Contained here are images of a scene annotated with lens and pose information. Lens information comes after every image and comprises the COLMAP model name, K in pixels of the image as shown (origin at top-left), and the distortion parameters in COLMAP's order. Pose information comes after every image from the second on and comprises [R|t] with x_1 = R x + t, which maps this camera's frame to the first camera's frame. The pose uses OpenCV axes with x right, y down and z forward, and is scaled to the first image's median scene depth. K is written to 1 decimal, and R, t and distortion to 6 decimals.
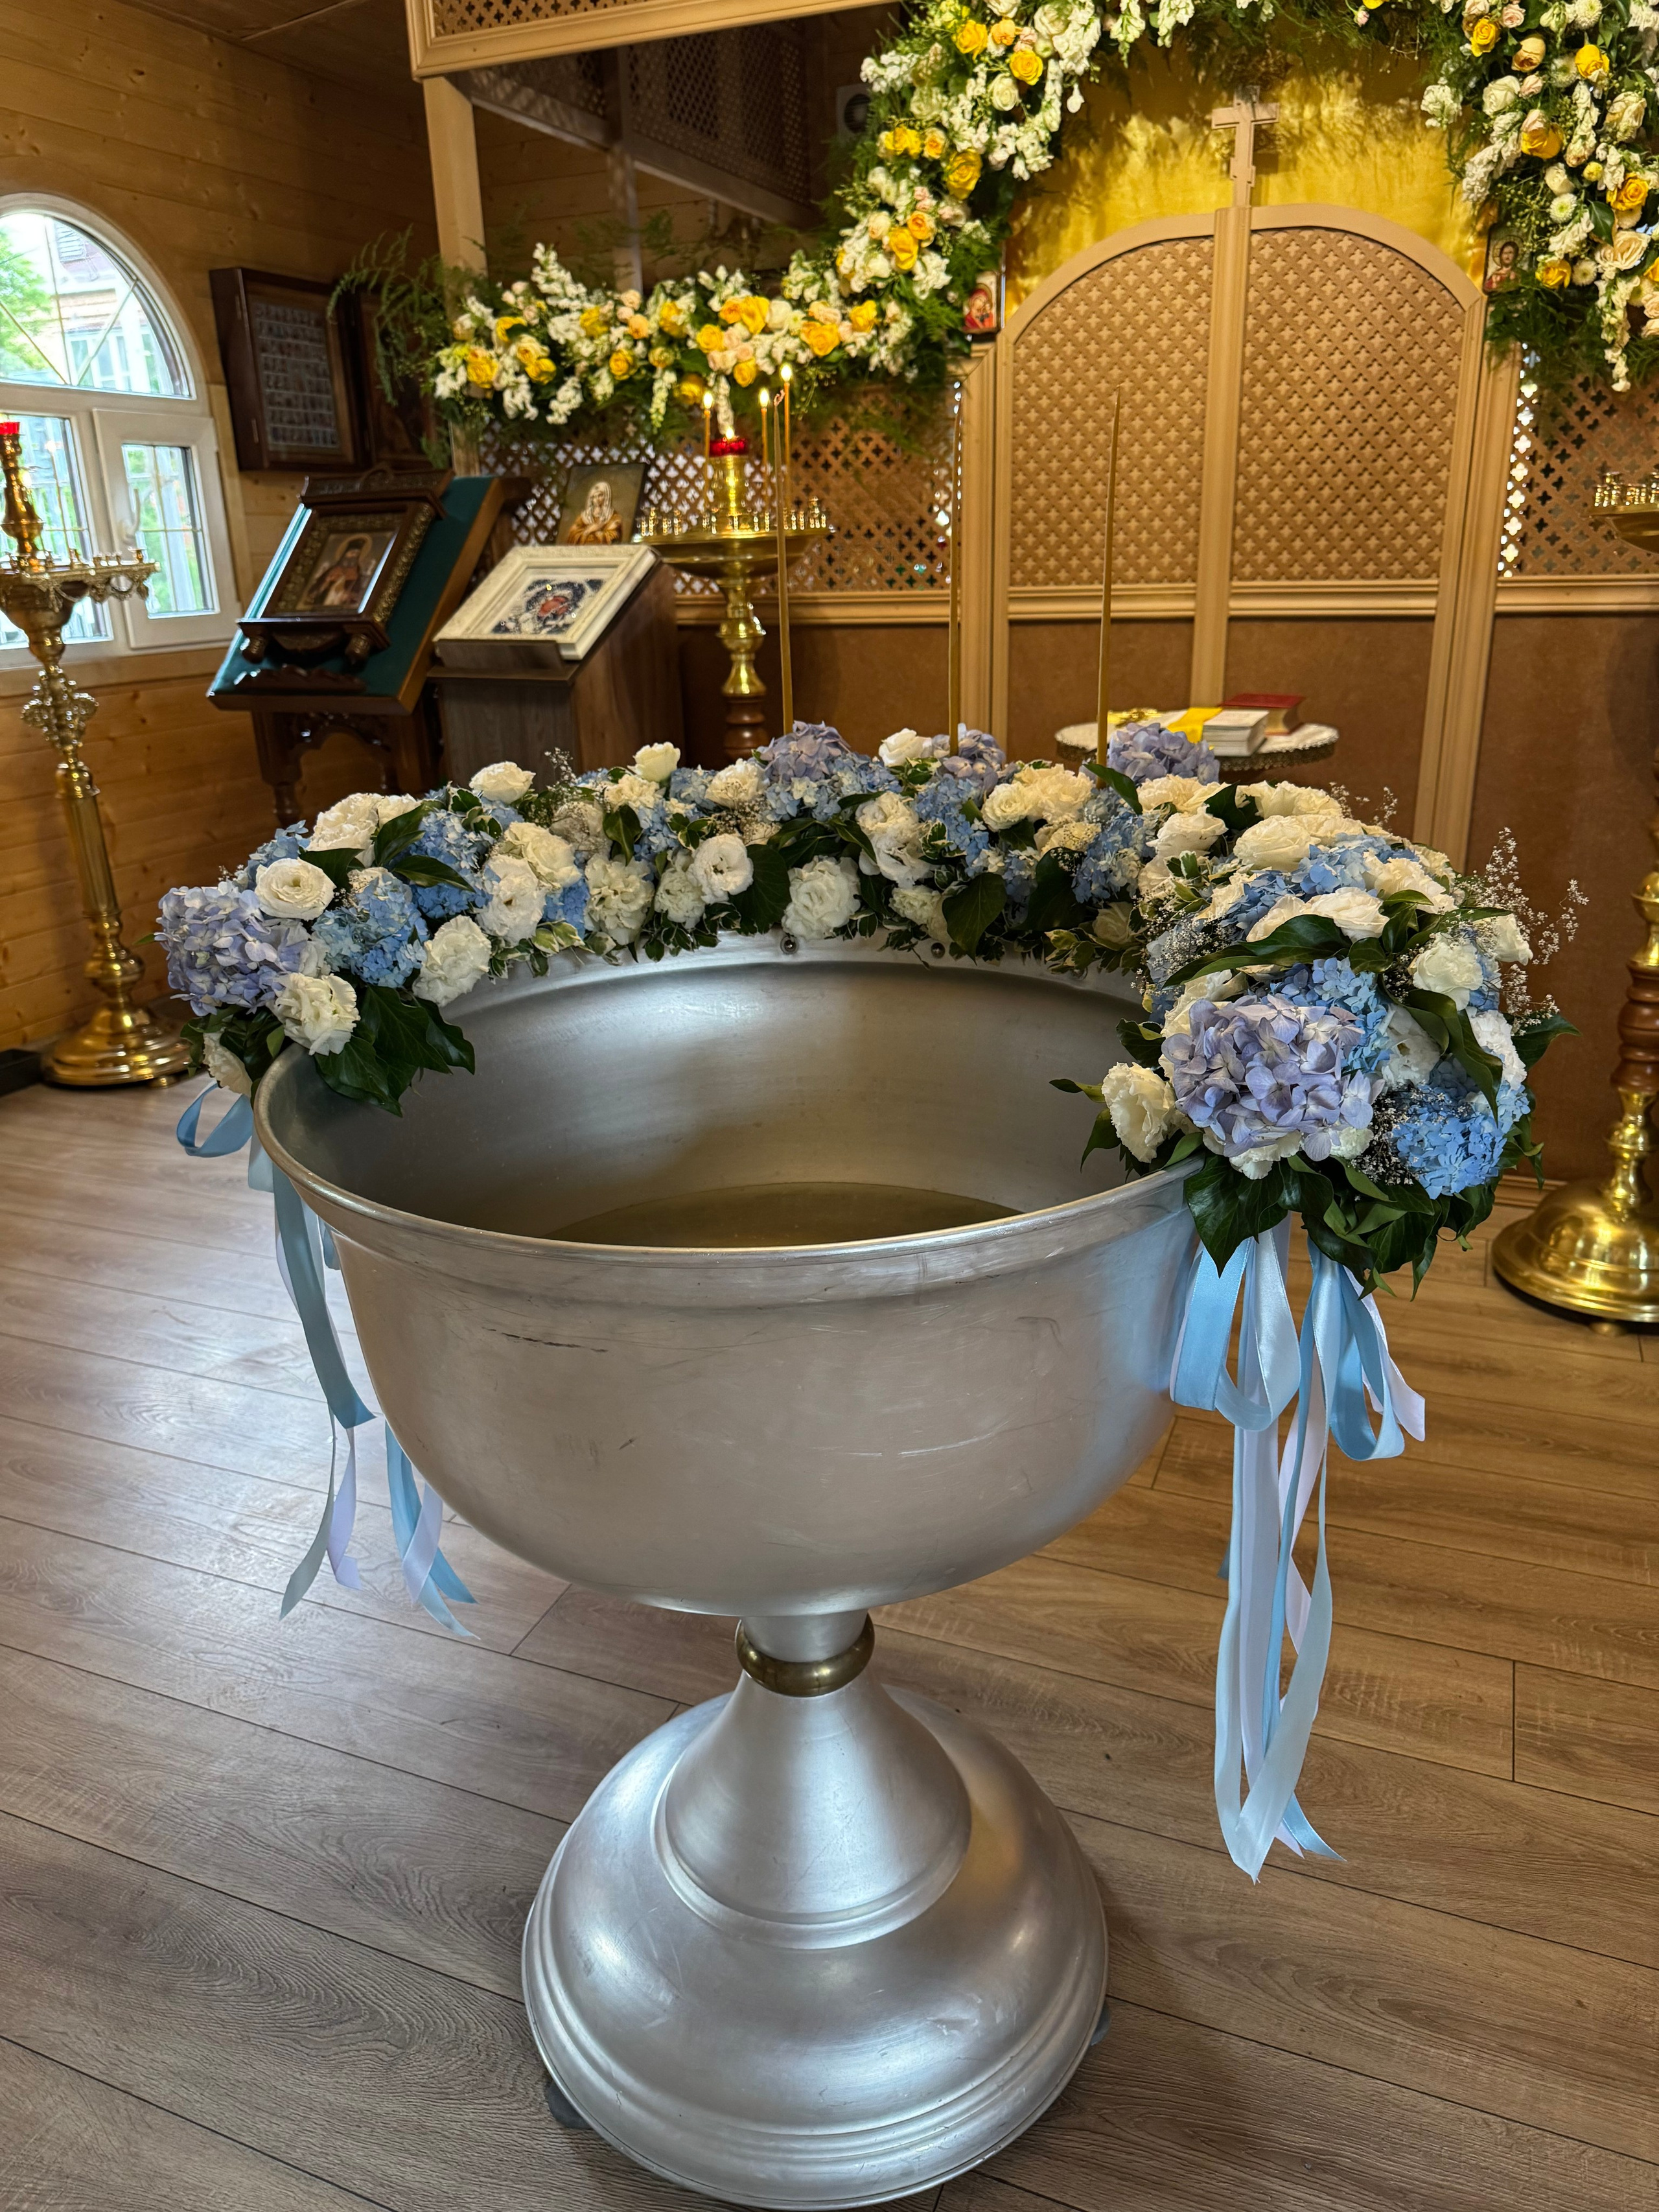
lens RADIAL K [[1582.9, 0, 831.4], [0, 1582.9, 1097.4], [0, 0, 1]] dist [0.026869, -0.034412]
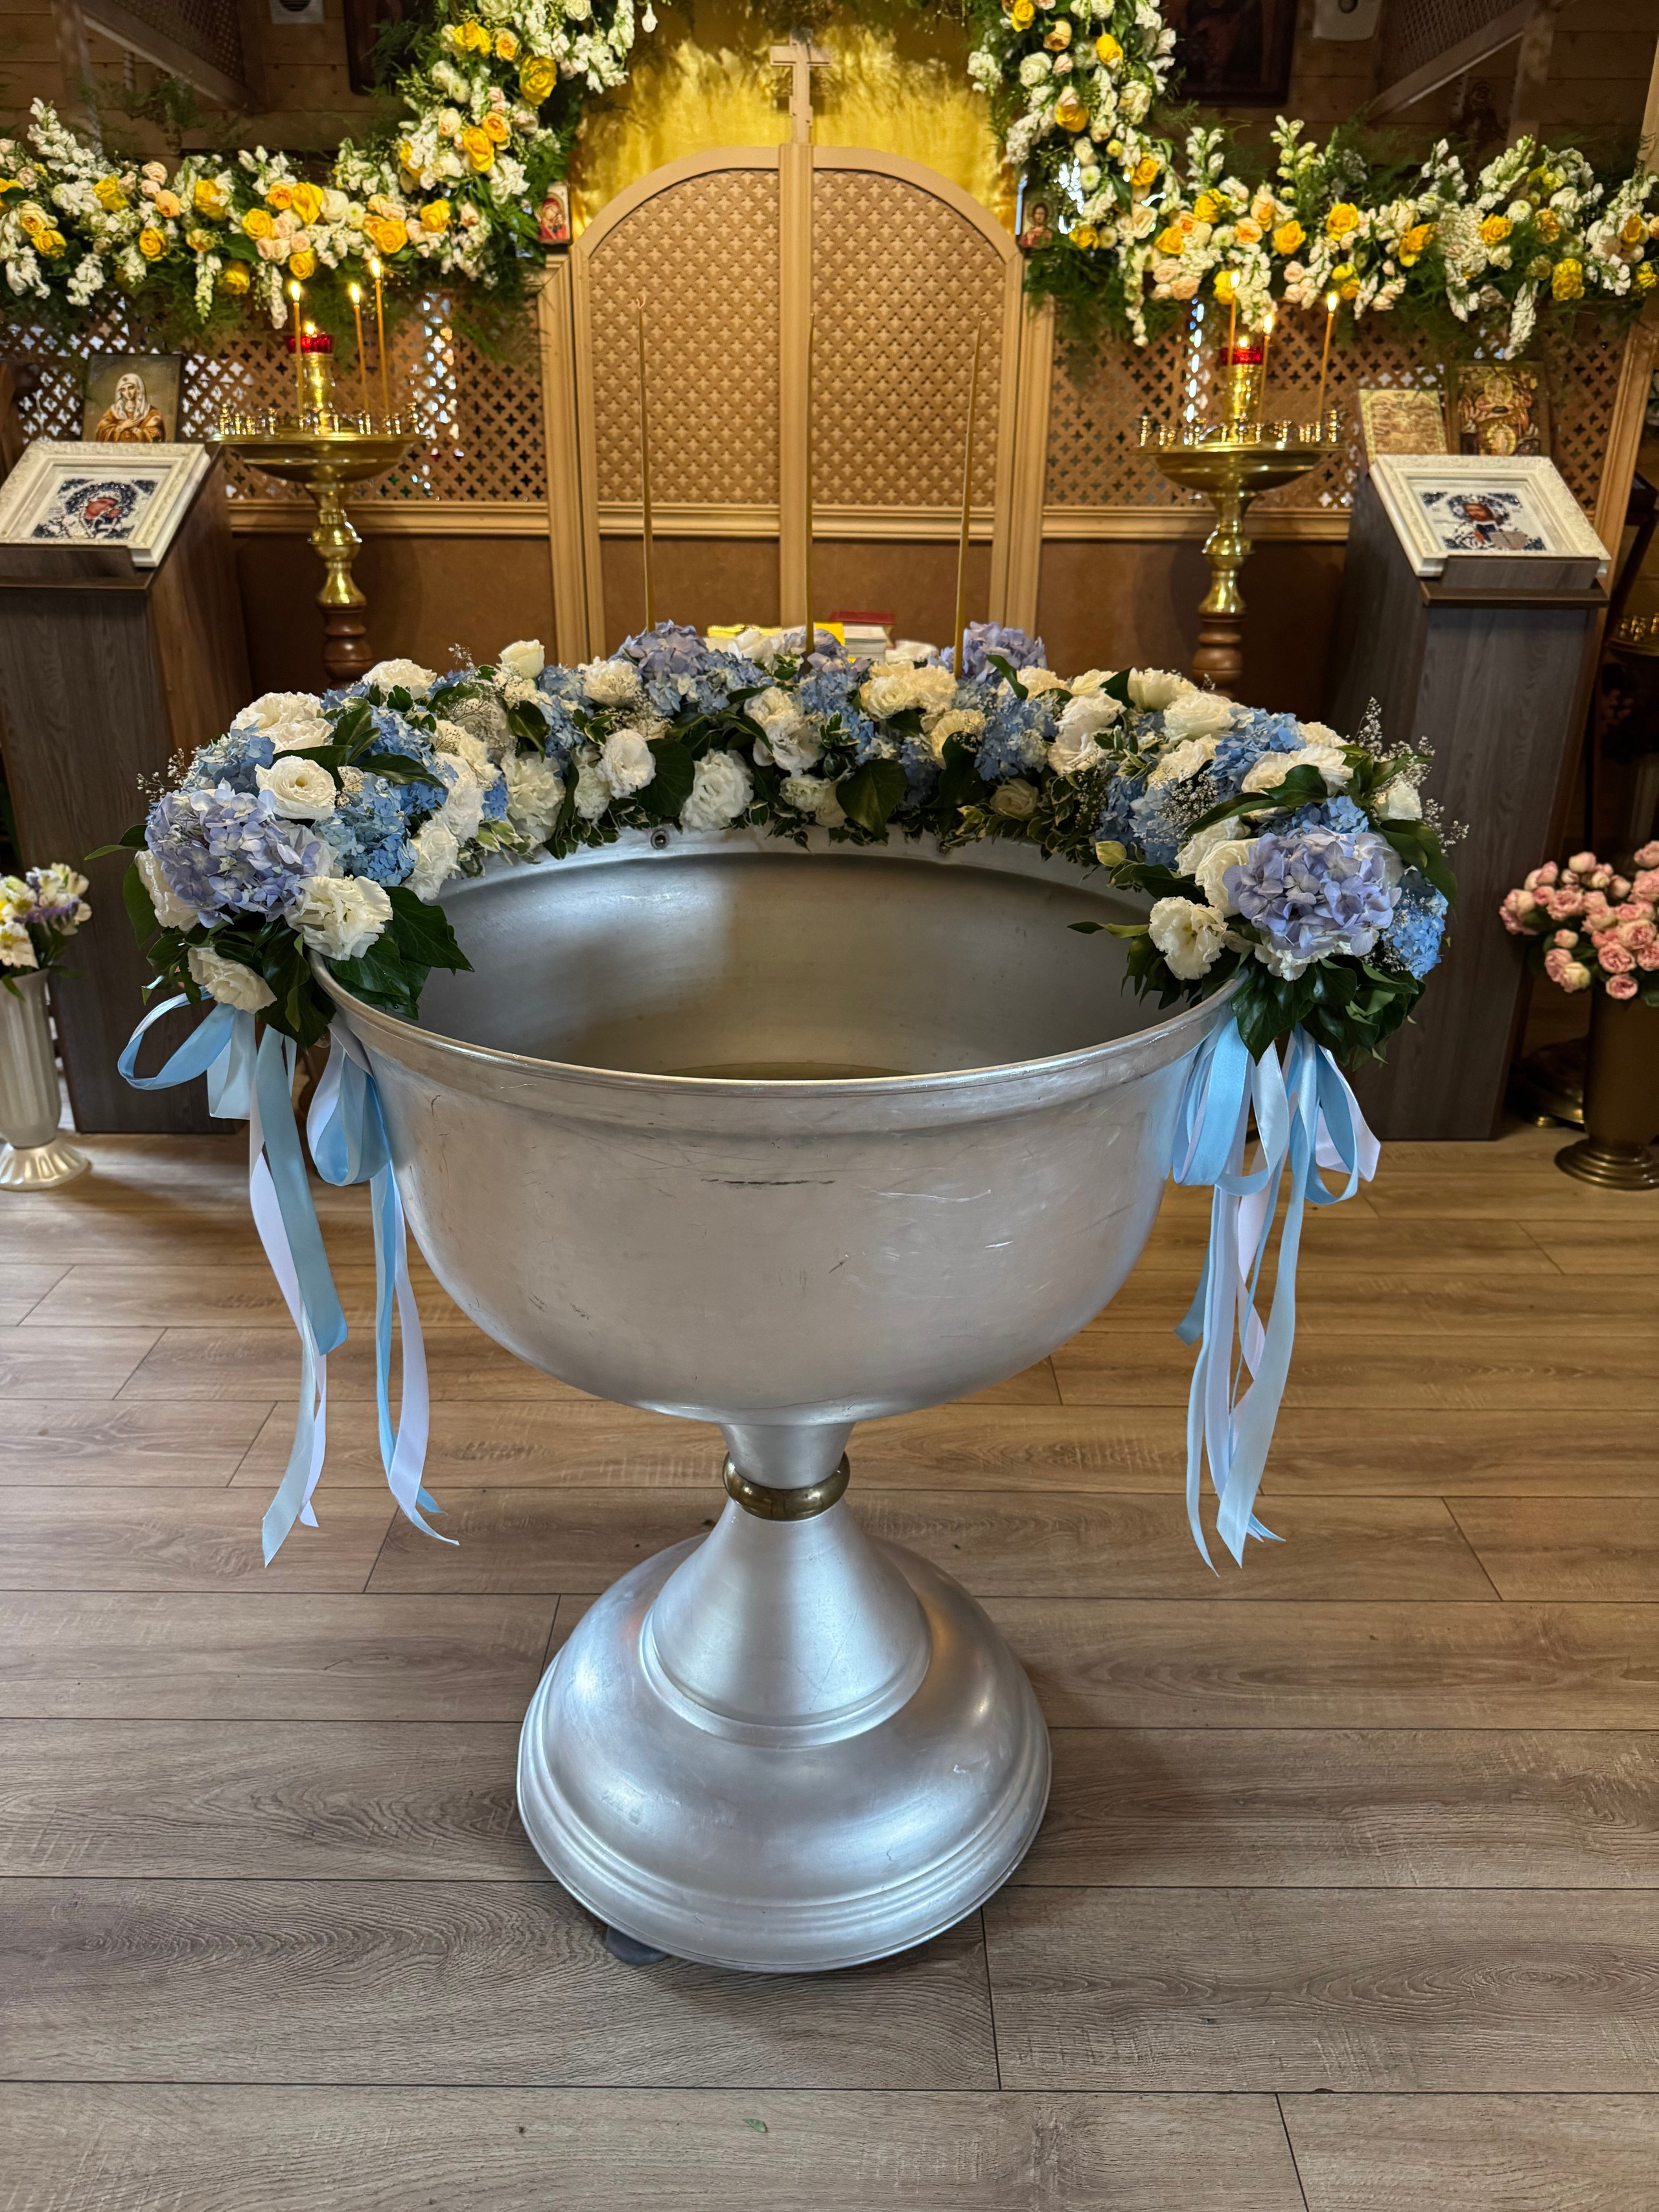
lens RADIAL K [[1582.9, 0, 831.4], [0, 1582.9, 1097.9], [0, 0, 1]] dist [0.026869, -0.034412]
pose [[0.923981, -0.108897, 0.366606, -0.338184], [0.093745, 0.993850, 0.058941, 0.022977], [-0.370770, -0.020093, 0.928507, -0.013488]]
